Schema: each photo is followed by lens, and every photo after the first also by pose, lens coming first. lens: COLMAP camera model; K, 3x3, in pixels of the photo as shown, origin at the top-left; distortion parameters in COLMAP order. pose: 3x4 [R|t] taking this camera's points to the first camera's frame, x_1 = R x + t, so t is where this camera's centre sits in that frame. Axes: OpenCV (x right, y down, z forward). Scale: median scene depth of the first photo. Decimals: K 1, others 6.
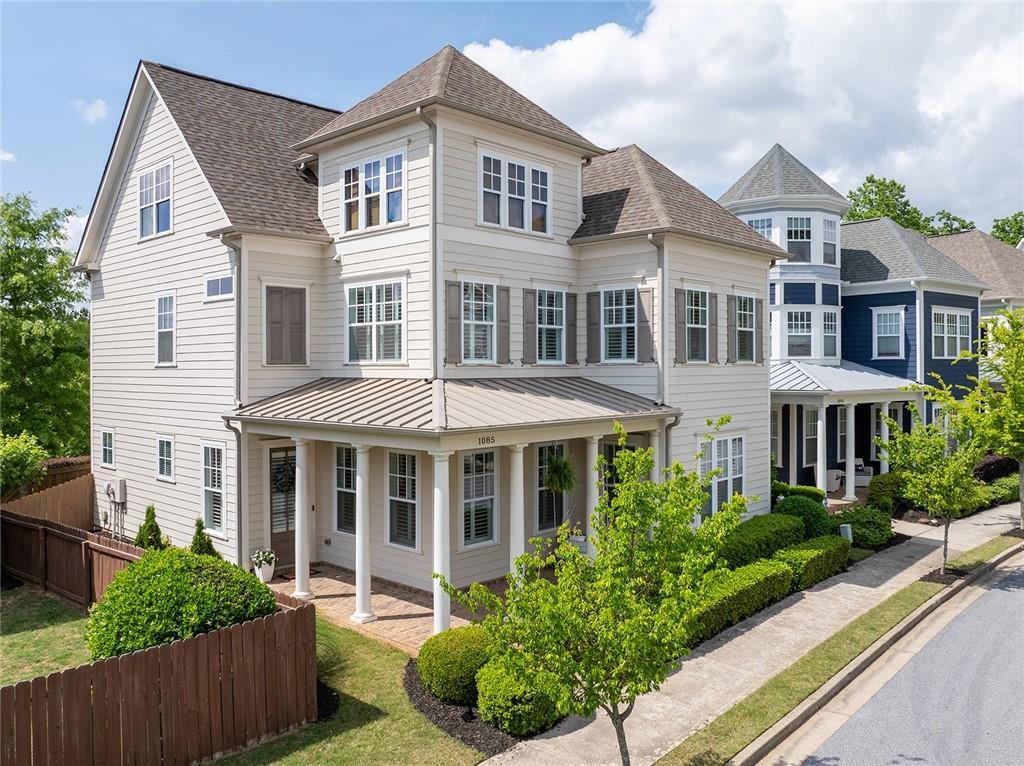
lens RADIAL K [[793.2, 0, 509.4], [0, 793.2, 376.5], [0, 0, 1]] dist [-0.055444, 0.019095]
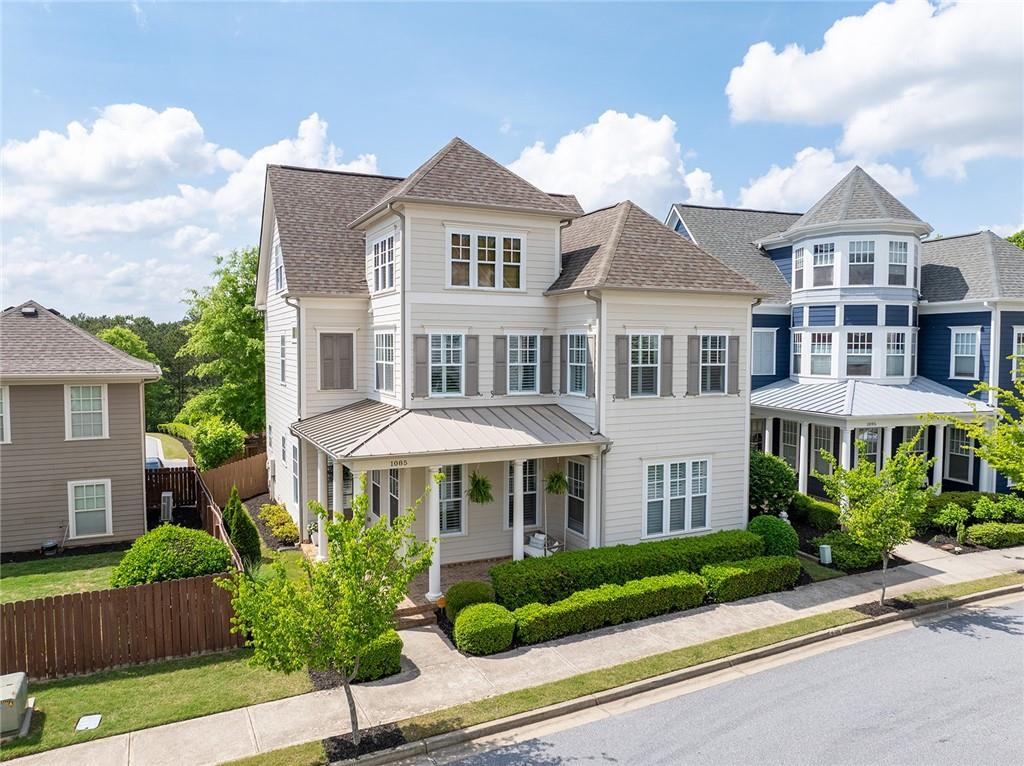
lens RADIAL K [[700.9, 0, 513.2], [0, 700.9, 386.2], [0, 0, 1]] dist [-0.048355, -0.001394]
pose [[0.935809, 0.027844, -0.351407, 0.428449], [-0.011441, 0.998749, 0.048670, -0.082985], [0.352323, -0.041526, 0.934957, -0.027282]]
